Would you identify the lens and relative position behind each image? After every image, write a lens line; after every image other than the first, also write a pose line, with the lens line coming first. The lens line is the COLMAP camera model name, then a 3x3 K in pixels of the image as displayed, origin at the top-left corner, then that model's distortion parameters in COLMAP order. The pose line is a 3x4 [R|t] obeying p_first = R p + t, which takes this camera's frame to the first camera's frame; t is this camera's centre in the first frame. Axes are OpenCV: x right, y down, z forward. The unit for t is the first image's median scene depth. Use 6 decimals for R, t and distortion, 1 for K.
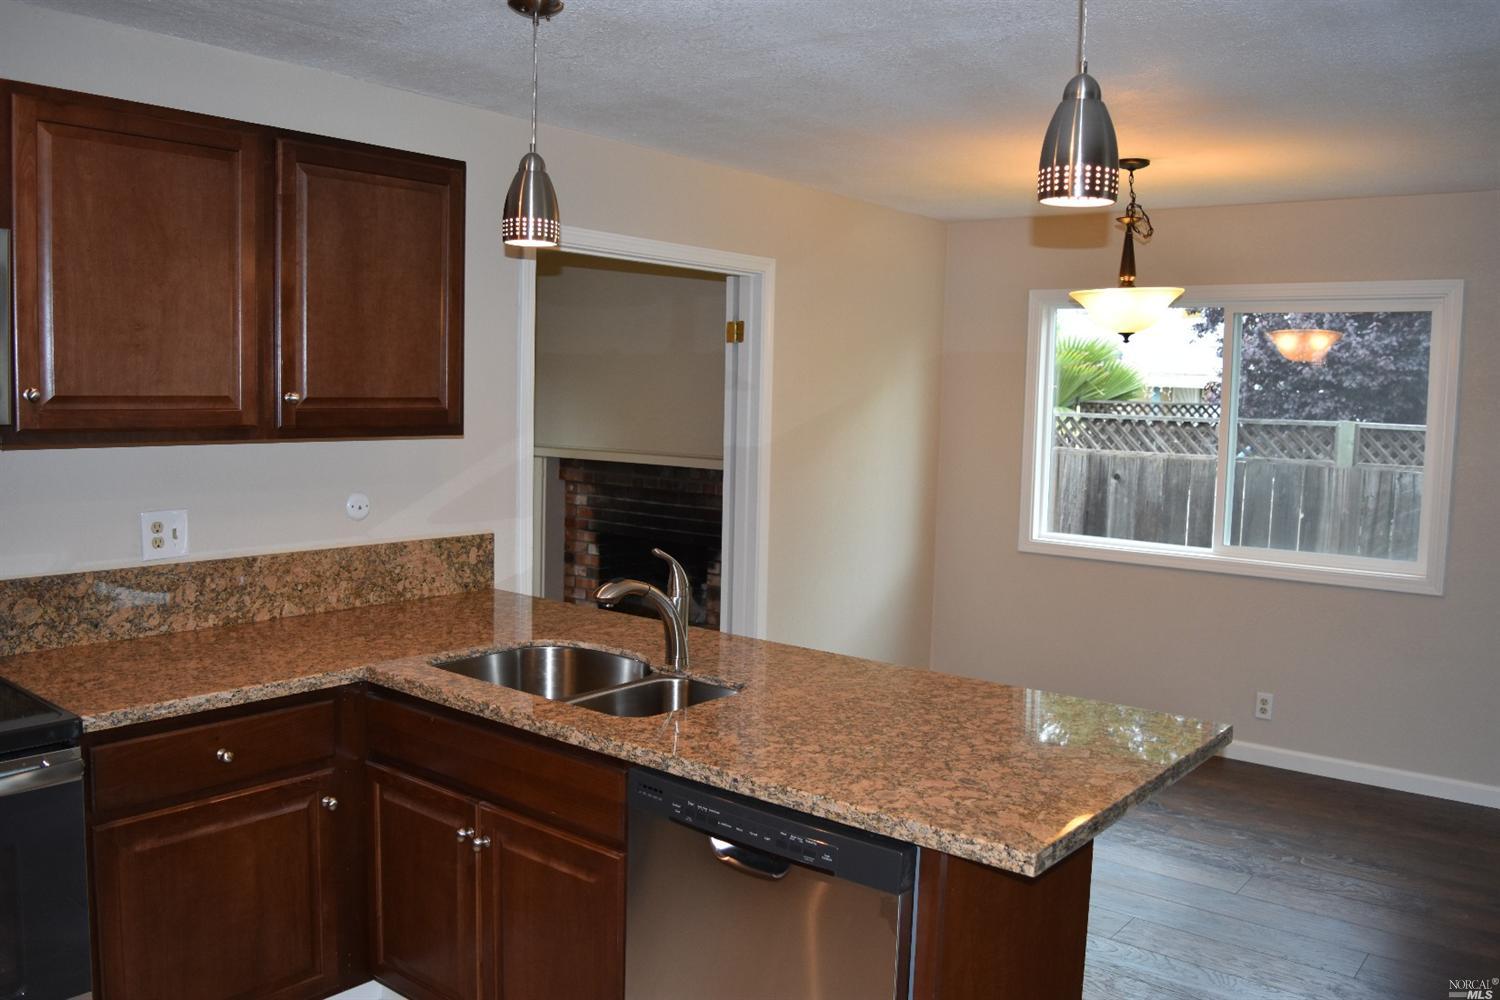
lens RADIAL K [[1201.4, 0, 740.3], [0, 1201.4, 494.8], [0, 0, 1]] dist [0.003227, 0.001451]
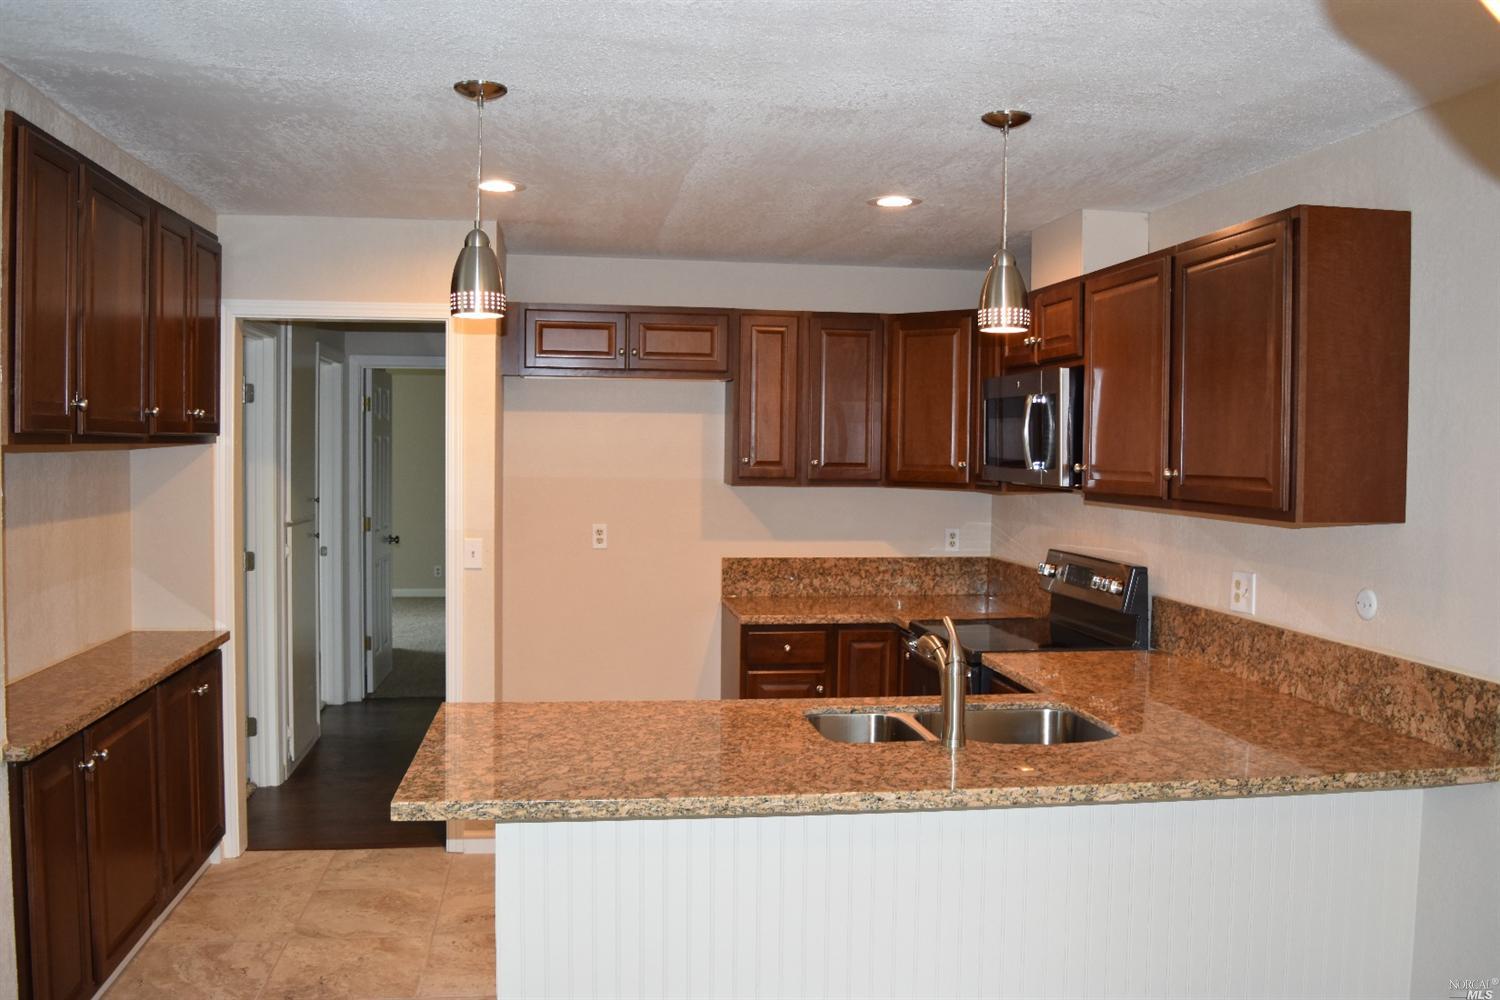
lens RADIAL K [[1201.4, 0, 741.4], [0, 1201.4, 497.0], [0, 0, 1]] dist [0.003227, 0.001451]
pose [[-0.656439, 0.004542, -0.754365, 0.648626], [-0.089904, 0.992384, 0.084209, -0.101536], [0.749002, 0.123099, -0.651031, 1.225493]]
